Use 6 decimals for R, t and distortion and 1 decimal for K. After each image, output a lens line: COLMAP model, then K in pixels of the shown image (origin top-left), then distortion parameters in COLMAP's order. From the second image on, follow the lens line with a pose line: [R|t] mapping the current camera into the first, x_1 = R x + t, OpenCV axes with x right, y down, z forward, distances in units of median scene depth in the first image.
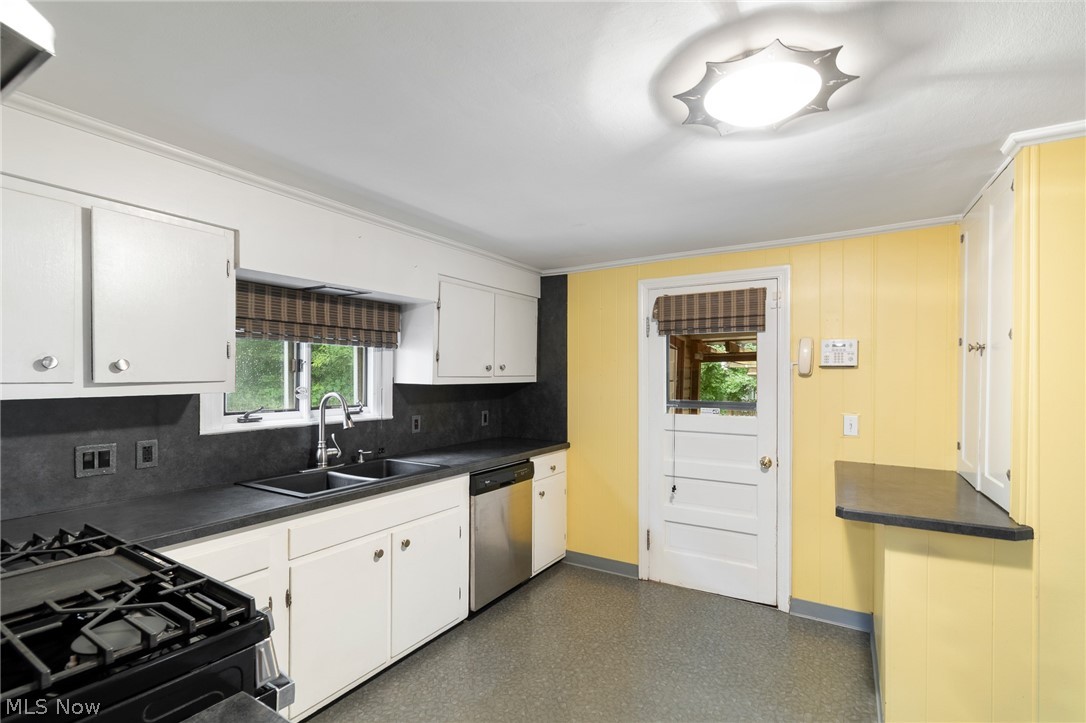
lens RADIAL K [[493.1, 0, 546.0], [0, 493.1, 382.4], [0, 0, 1]] dist [-0.000692, -0.000105]
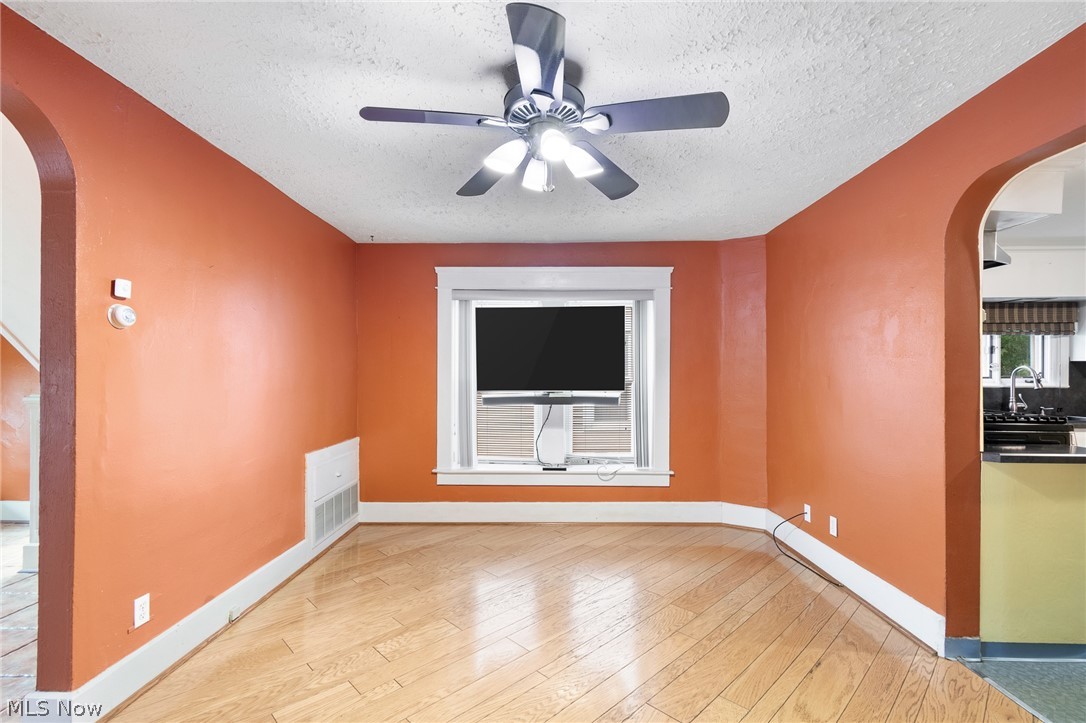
lens RADIAL K [[486.2, 0, 546.5], [0, 486.2, 369.9], [0, 0, 1]] dist [-0.000848, 0.000056]
pose [[0.519427, -0.007916, -0.854478, 0.080065], [-0.006588, 0.999890, -0.013267, 0.054577], [0.854490, 0.012520, 0.519317, -0.925810]]
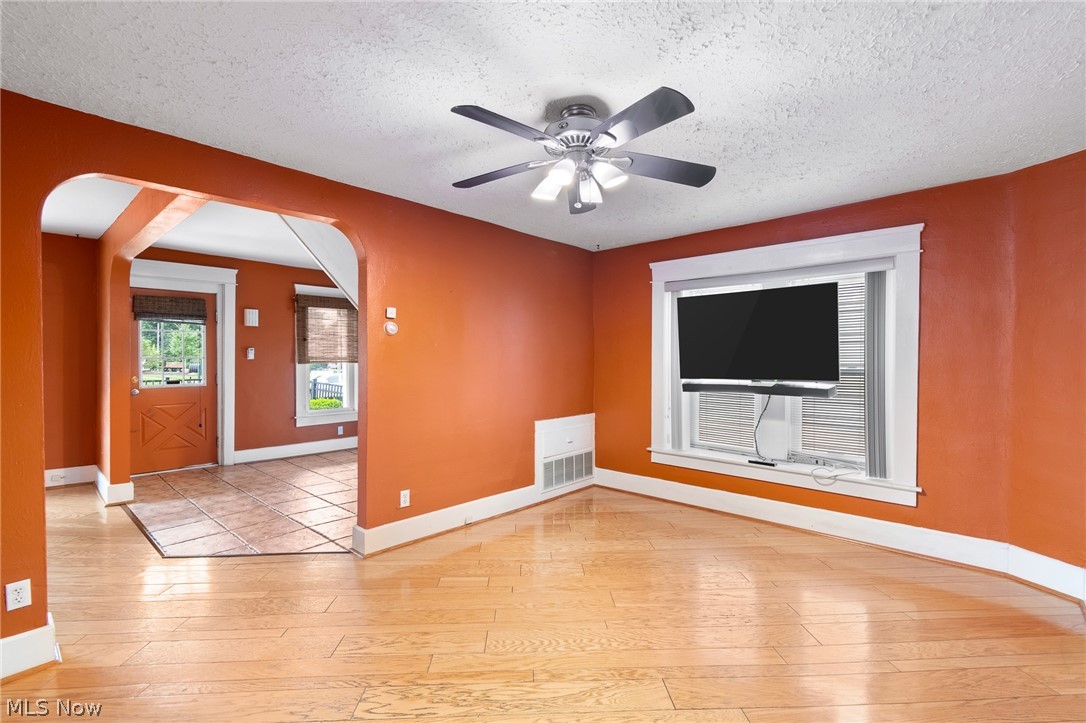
lens RADIAL K [[481.1, 0, 543.0], [0, 481.1, 361.5], [0, 0, 1]] dist [-0.000668, -0.000141]
pose [[-0.186158, 0.002715, -0.982516, 0.280802], [-0.009765, 0.999942, 0.004613, 0.046854], [0.982471, 0.010454, -0.186121, -0.507674]]
